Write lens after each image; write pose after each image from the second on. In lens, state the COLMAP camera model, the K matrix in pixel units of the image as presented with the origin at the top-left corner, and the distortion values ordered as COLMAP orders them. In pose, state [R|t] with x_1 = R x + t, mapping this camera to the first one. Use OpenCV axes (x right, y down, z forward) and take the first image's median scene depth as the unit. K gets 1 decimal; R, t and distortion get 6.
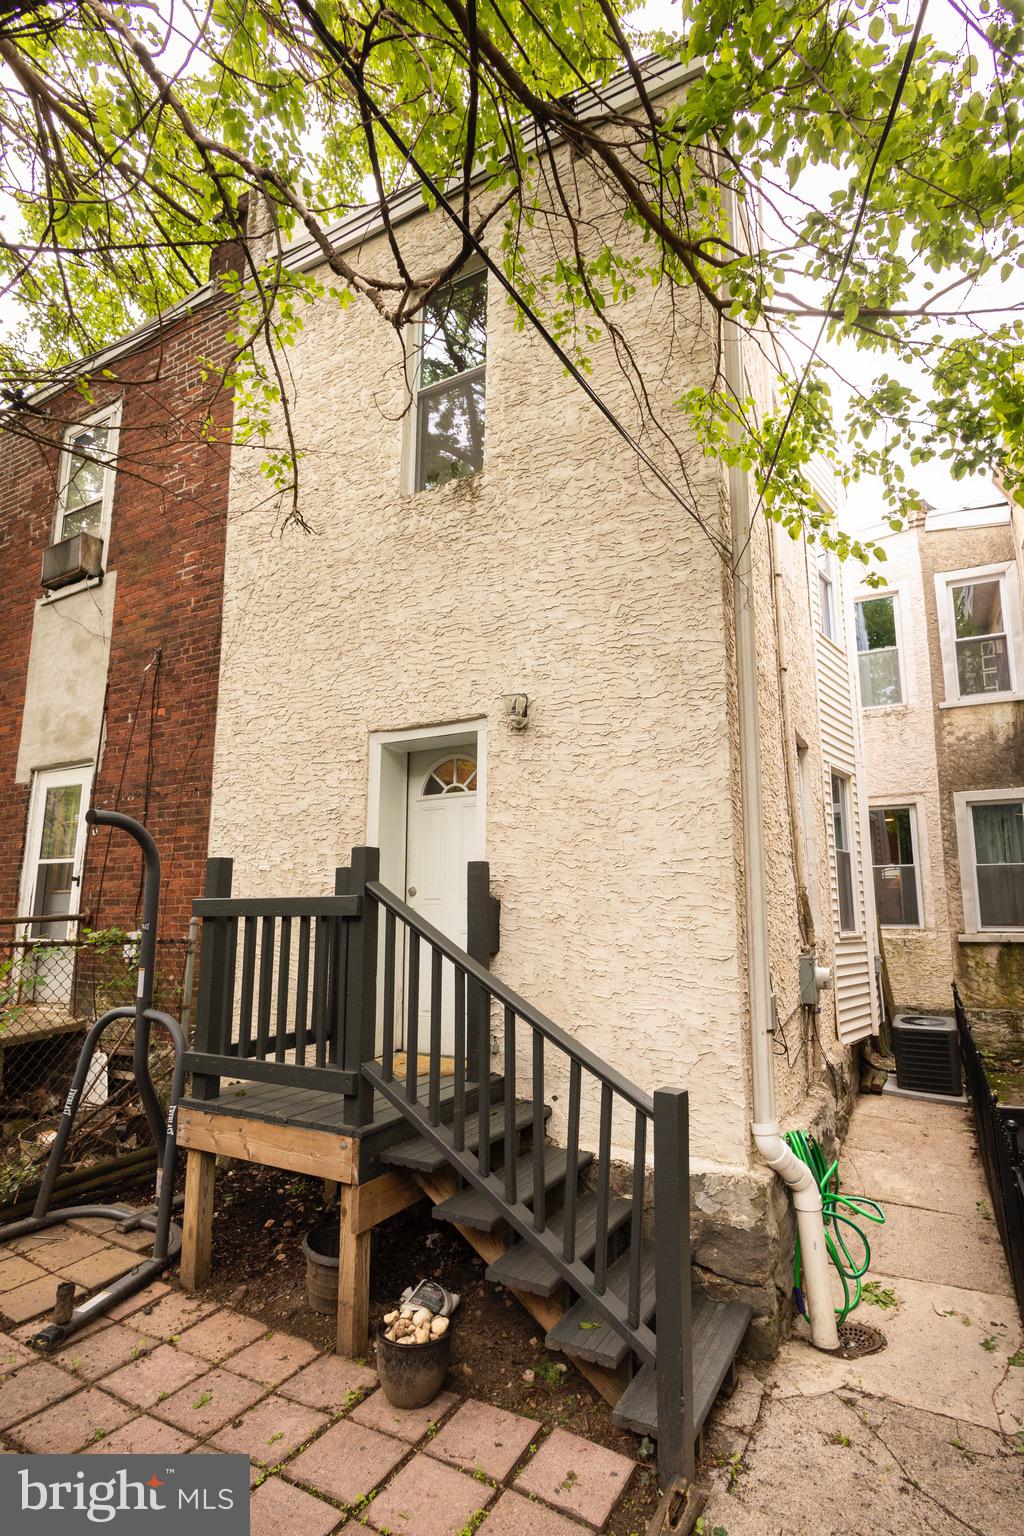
lens RADIAL K [[744.1, 0, 551.4], [0, 744.1, 778.5], [0, 0, 1]] dist [-0.001736, 0.000277]
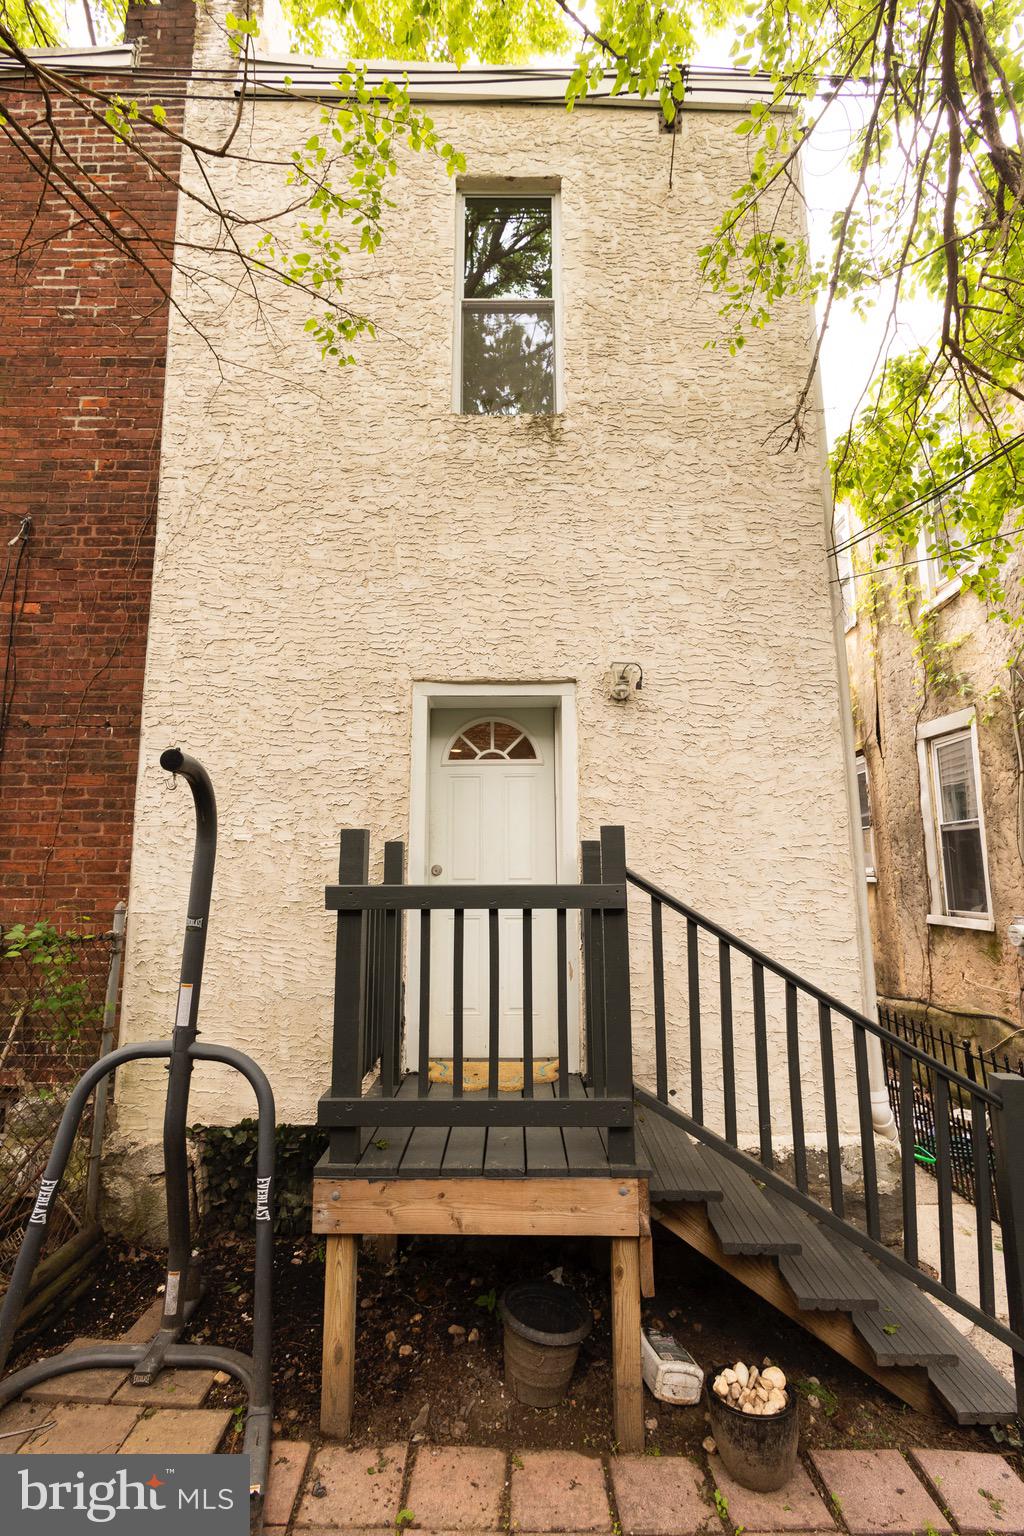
lens RADIAL K [[705.6, 0, 520.7], [0, 705.6, 751.2], [0, 0, 1]] dist [0.002413, -0.000862]
pose [[0.886070, 0.084321, 0.455818, -0.534312], [-0.083776, 0.996254, -0.021444, 0.026355], [-0.455919, -0.019186, 0.889814, 0.254685]]
